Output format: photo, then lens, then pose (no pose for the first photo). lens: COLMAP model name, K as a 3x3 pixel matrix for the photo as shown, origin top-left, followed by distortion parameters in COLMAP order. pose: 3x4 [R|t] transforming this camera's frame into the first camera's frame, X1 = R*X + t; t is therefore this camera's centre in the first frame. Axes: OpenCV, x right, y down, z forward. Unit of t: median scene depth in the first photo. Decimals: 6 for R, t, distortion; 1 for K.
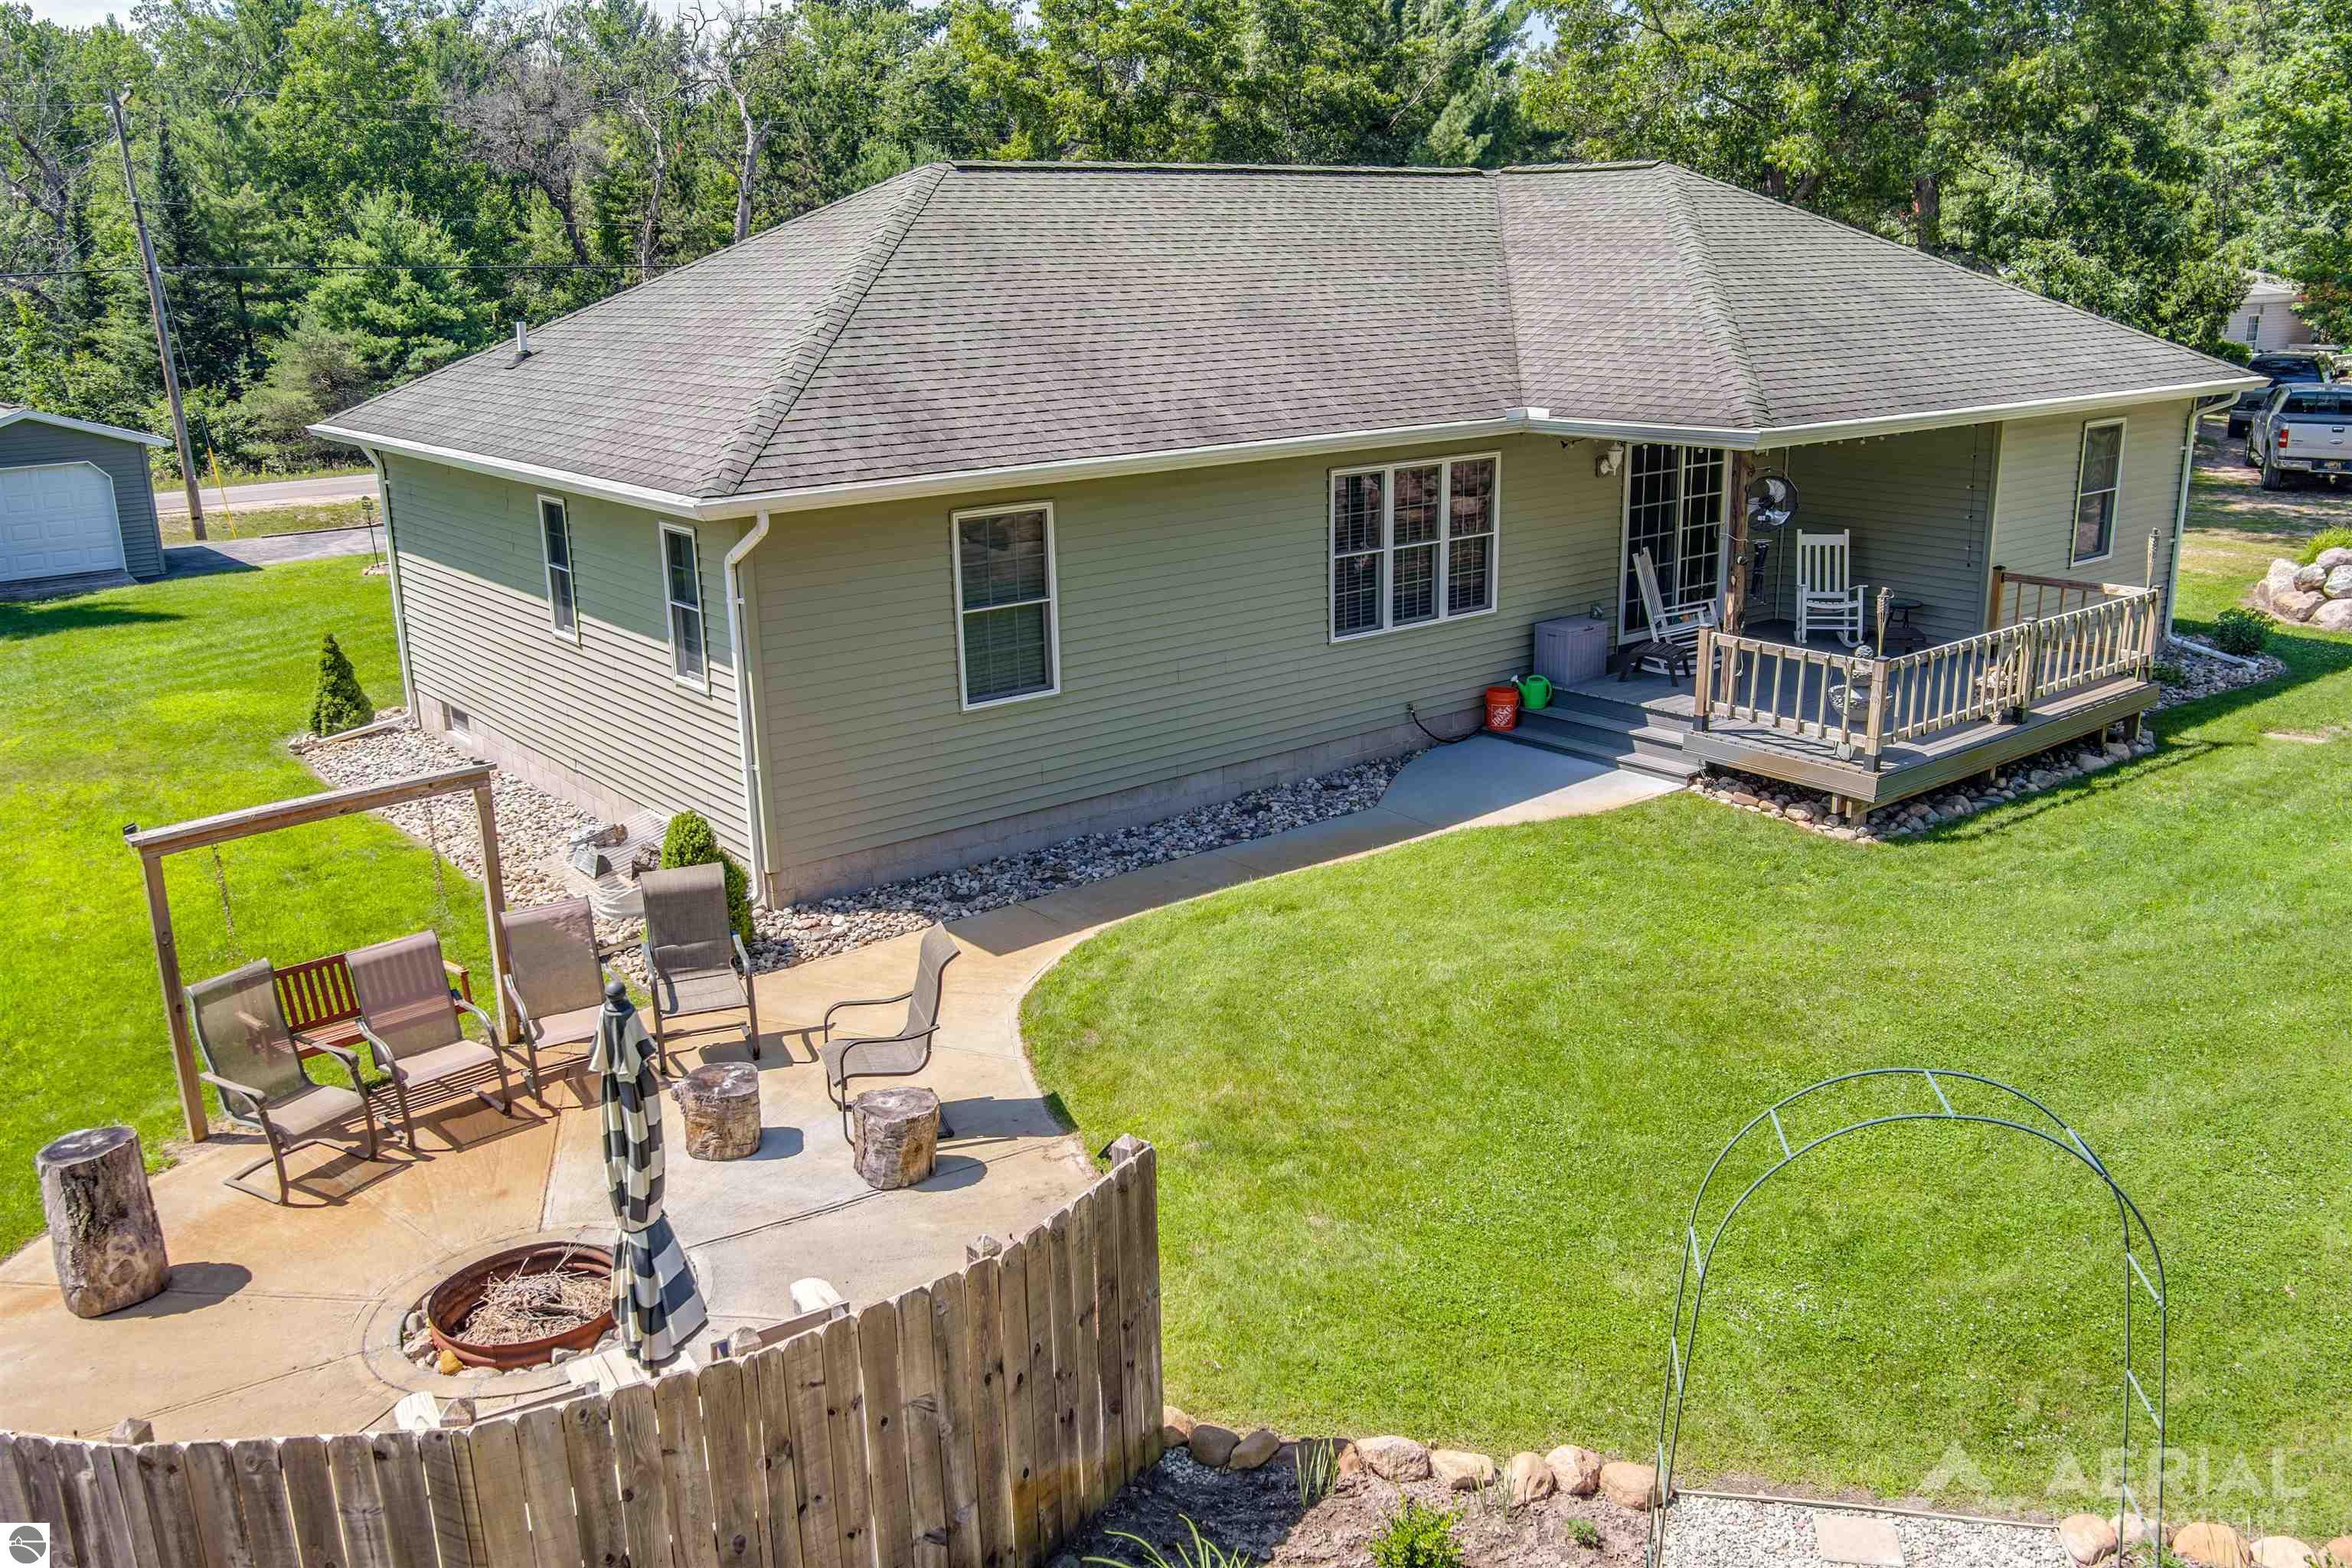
lens RADIAL K [[1901.4, 0, 1172.1], [0, 1901.4, 783.2], [0, 0, 1]] dist [-0.064654, -0.001250]
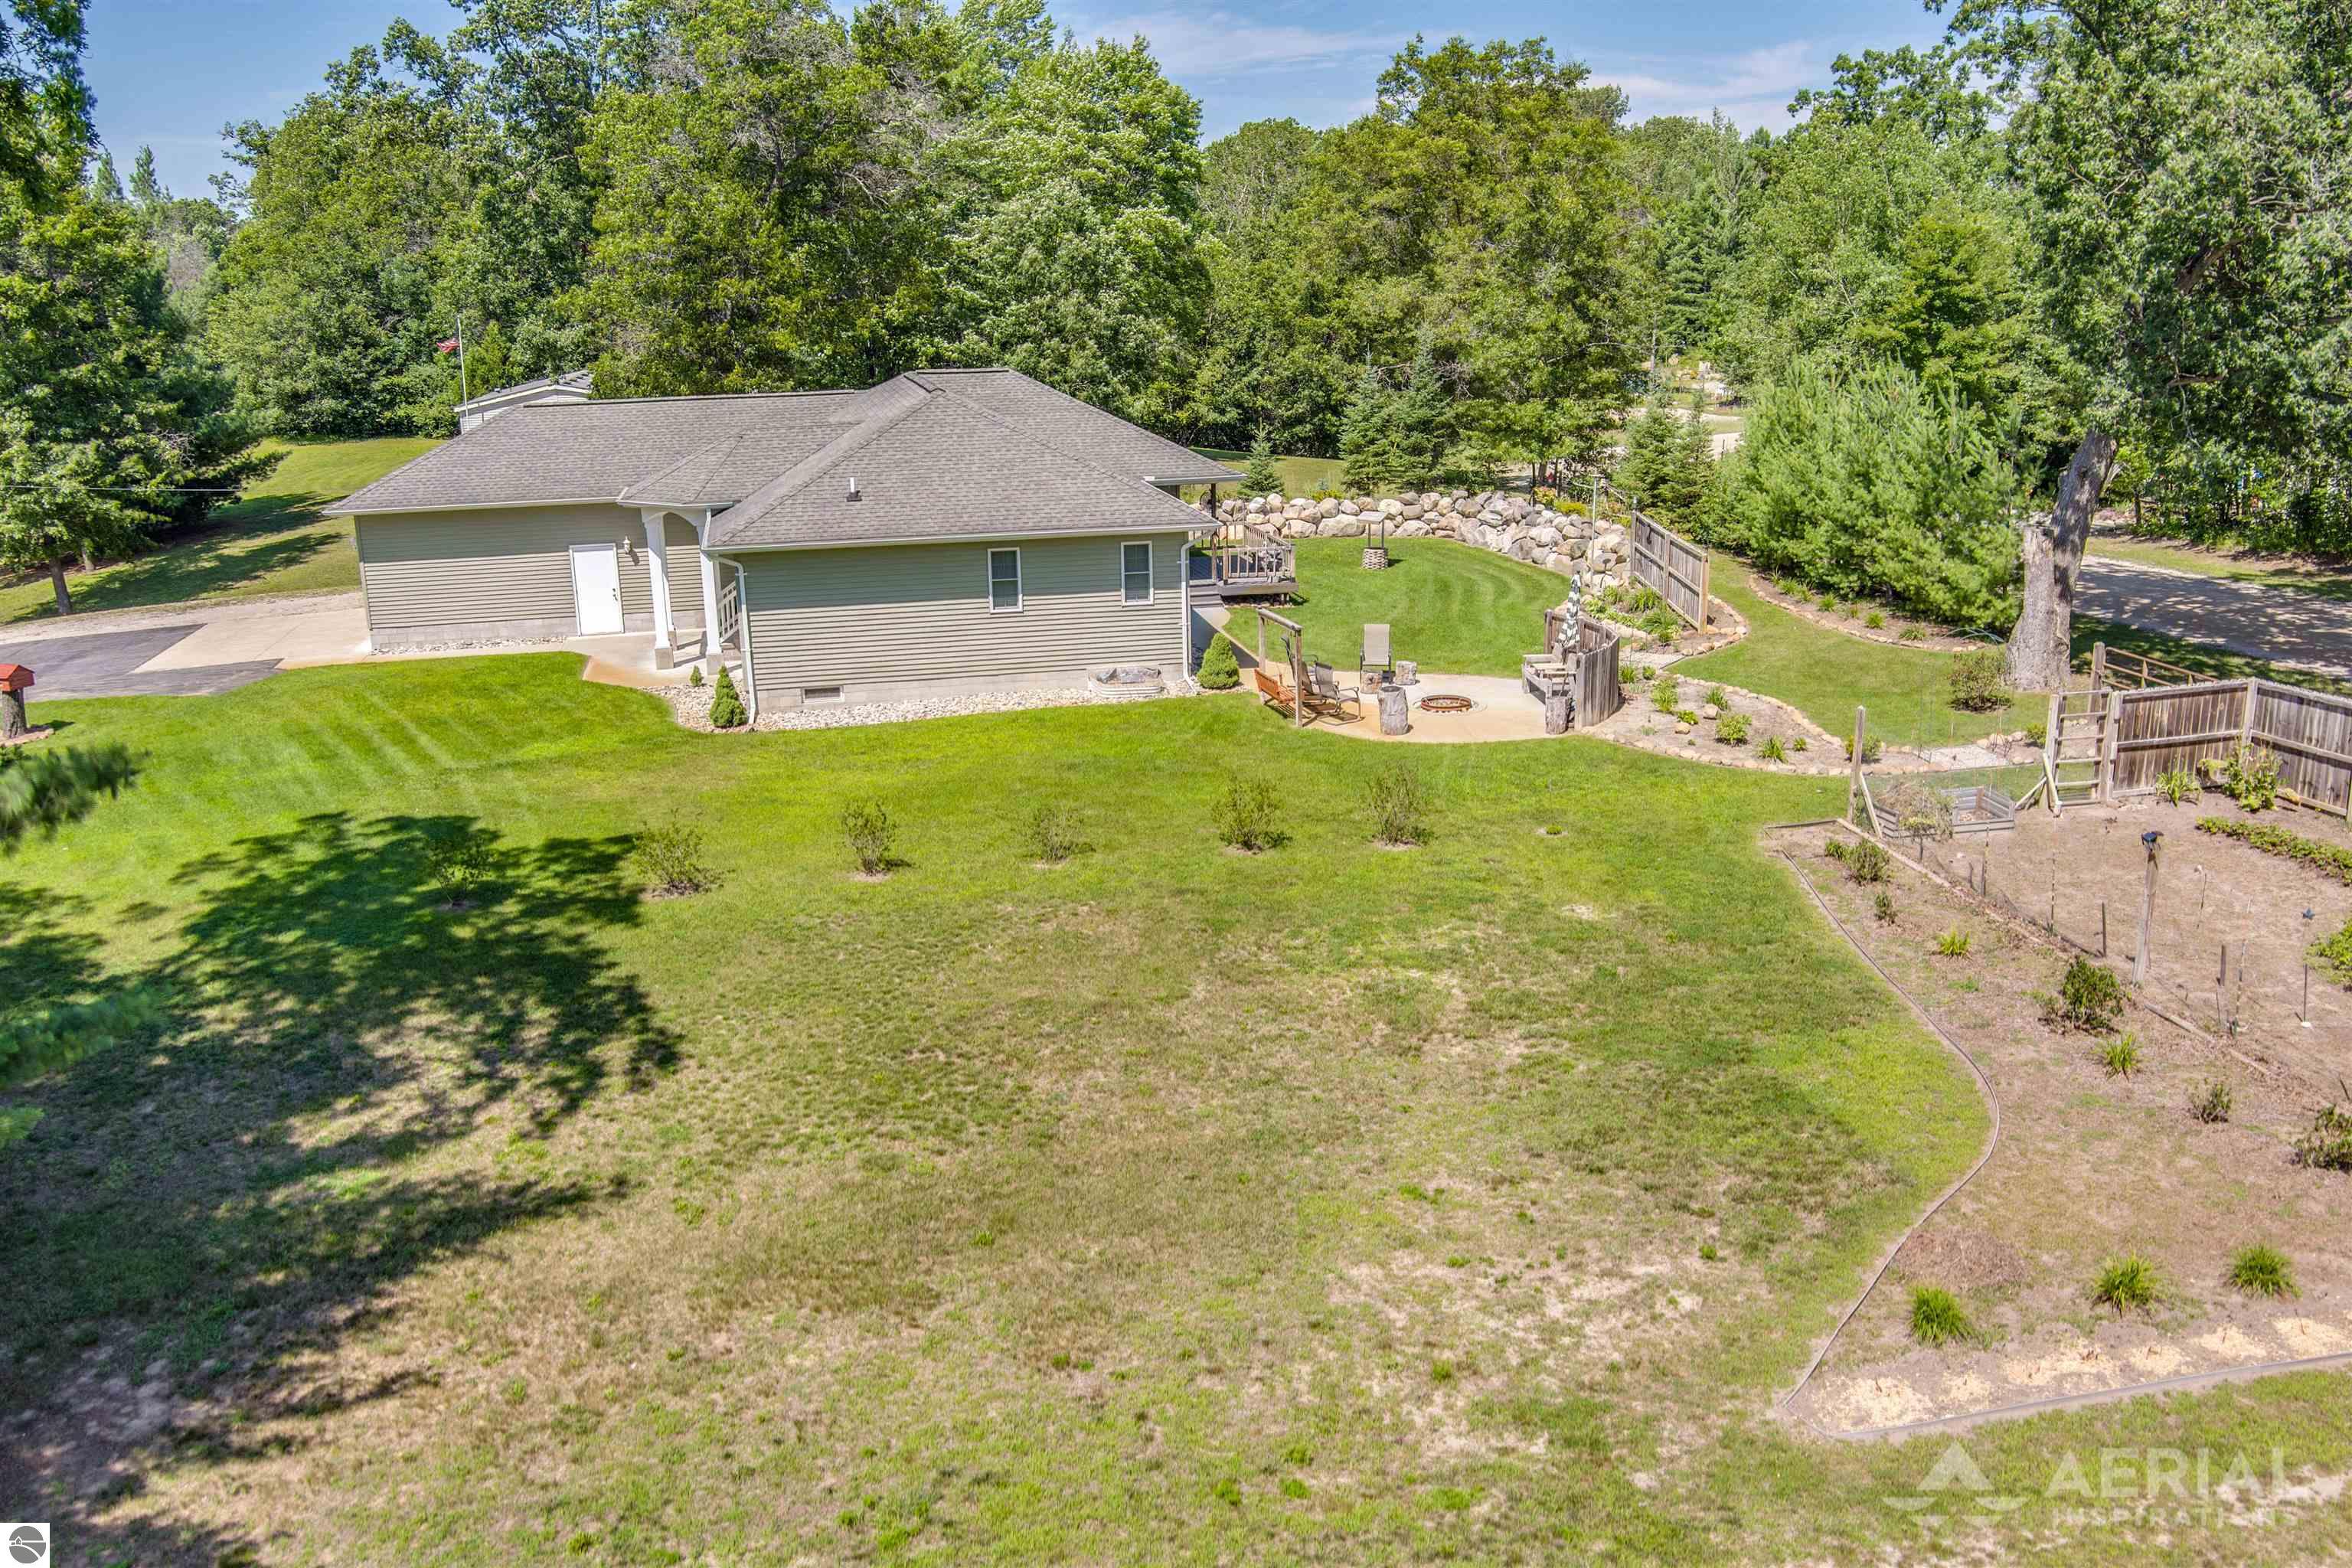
lens RADIAL K [[1901.4, 0, 1178.5], [0, 1901.4, 782.3], [0, 0, 1]] dist [-0.064654, -0.001250]
pose [[0.425022, -0.219648, 0.878129, -2.134293], [0.248898, 0.961076, 0.119927, -0.095418], [-0.870291, 0.167593, 0.463148, -0.170681]]
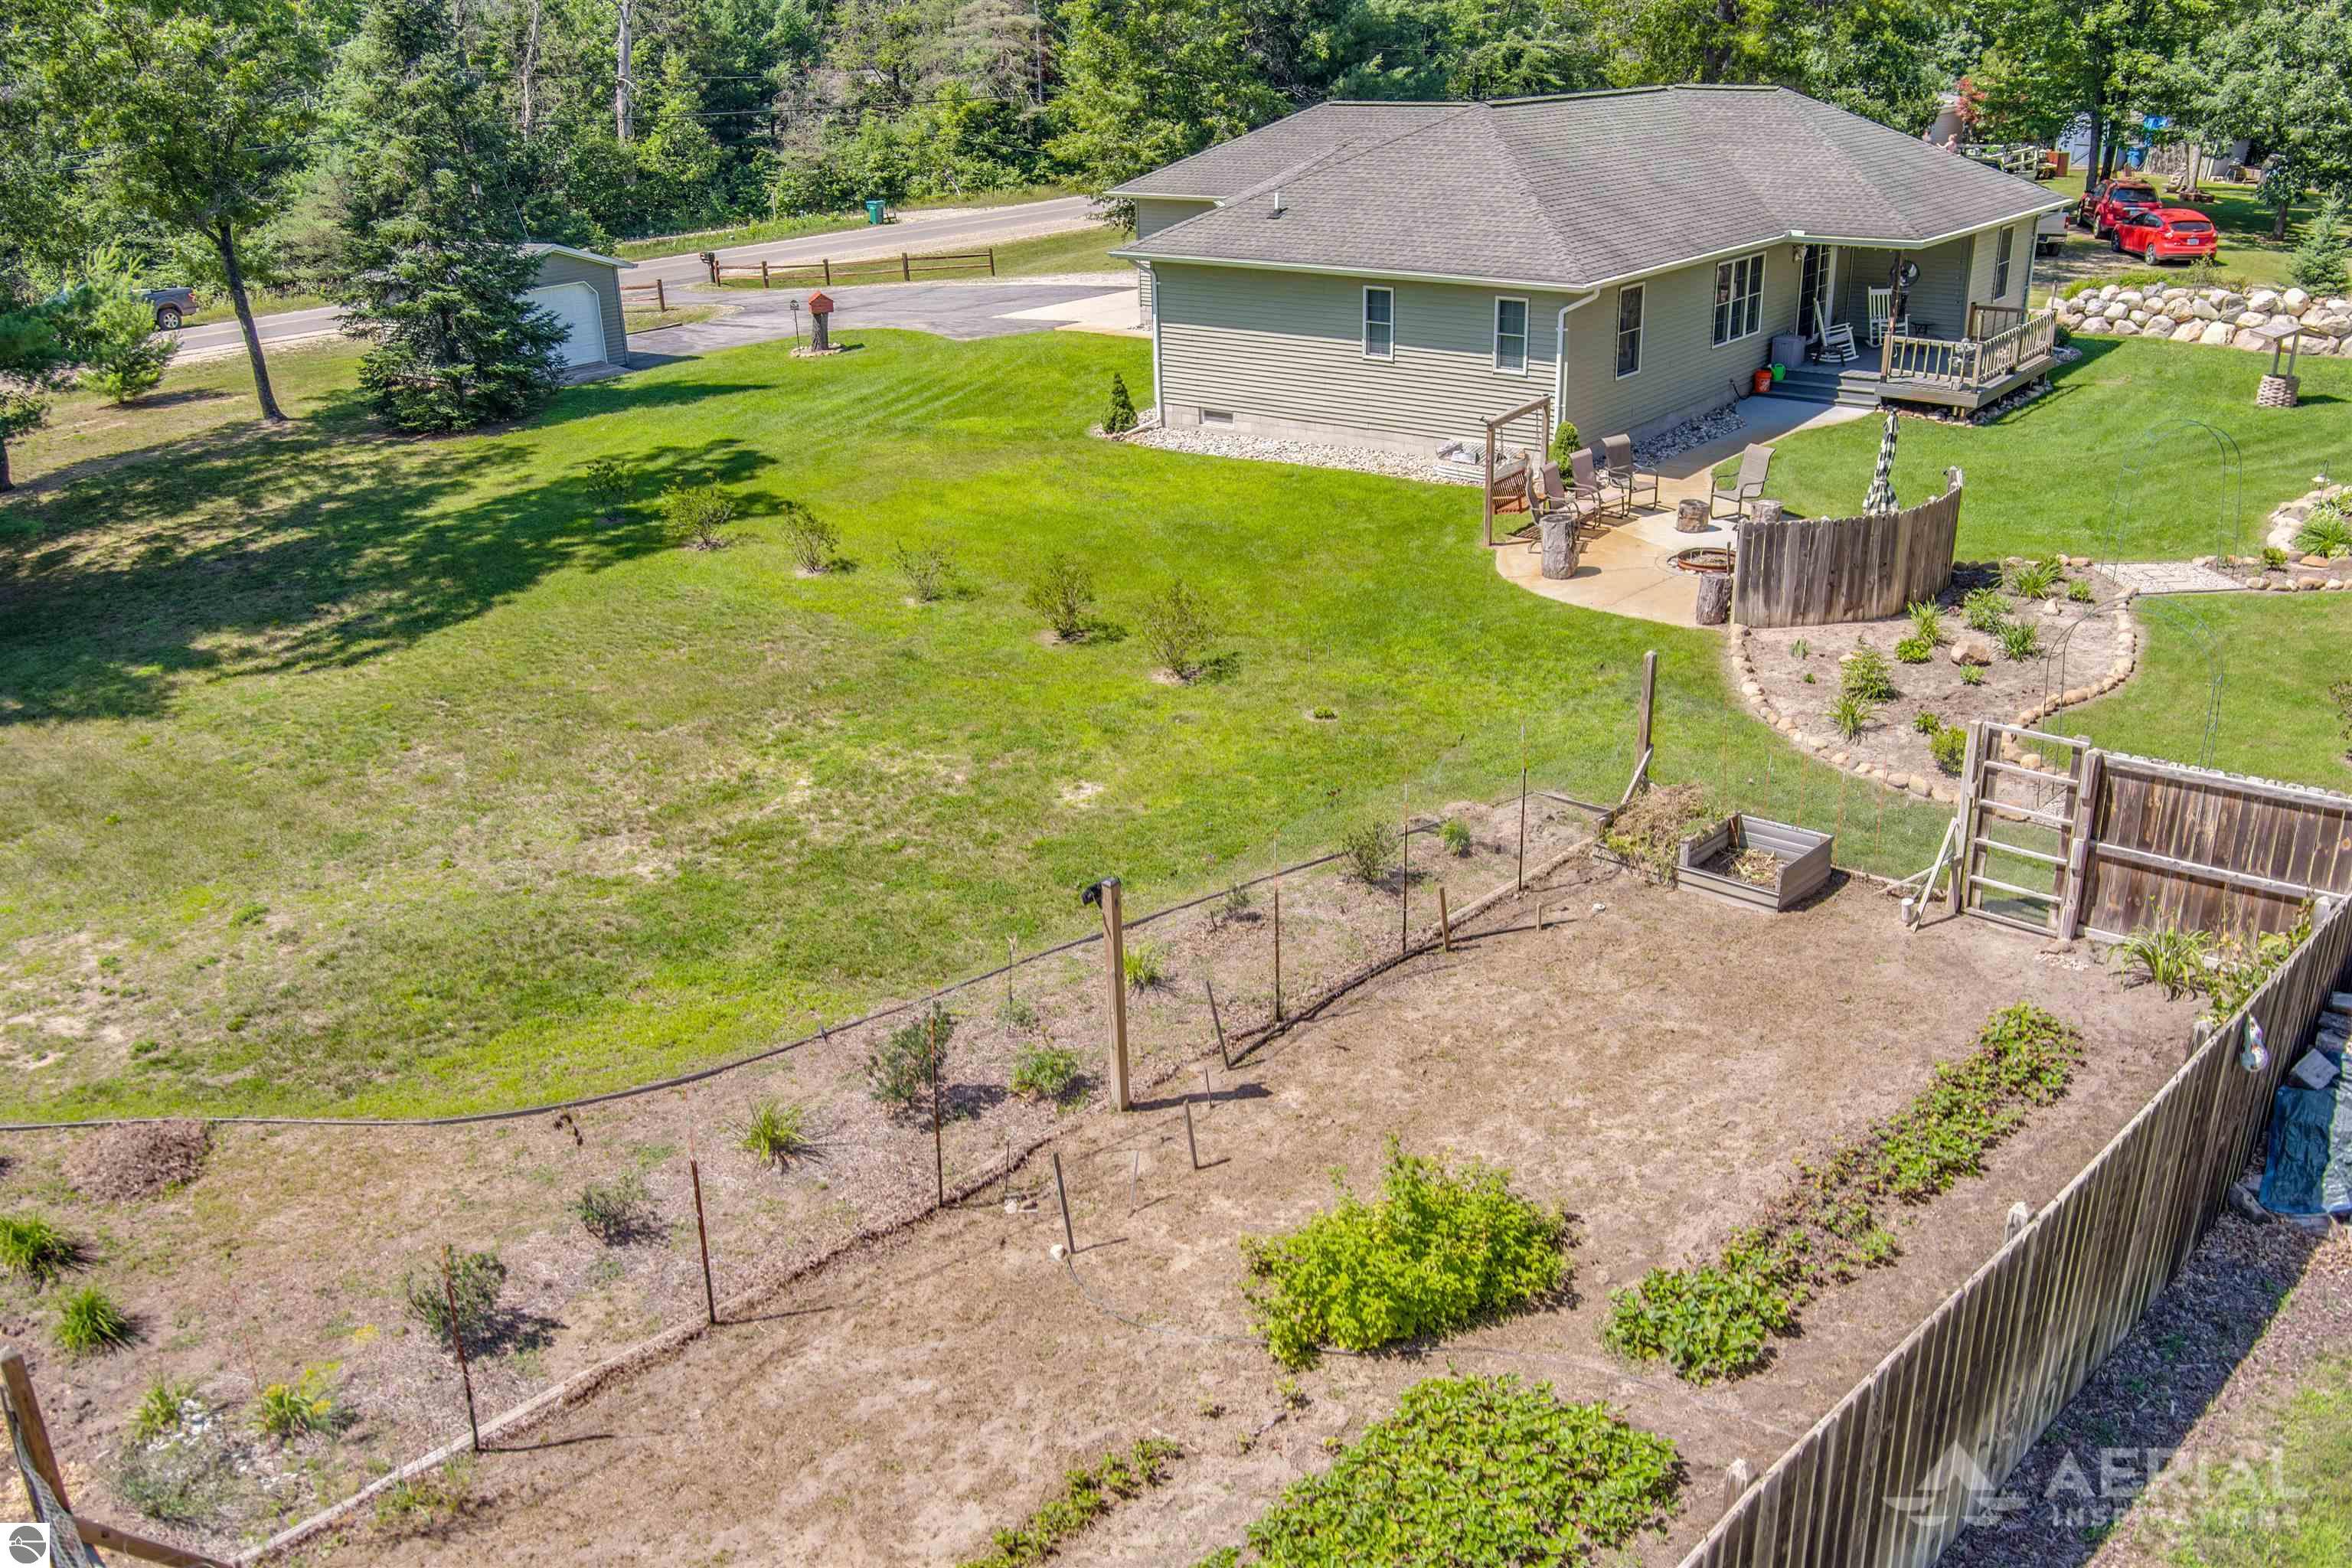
lens RADIAL K [[1901.4, 0, 1184.8], [0, 1901.4, 786.4], [0, 0, 1]] dist [-0.064654, -0.001250]
pose [[0.973762, -0.090310, 0.208884, -0.926819], [0.066722, 0.990847, 0.117344, 0.116210], [-0.217569, -0.100327, 0.970875, -0.888870]]
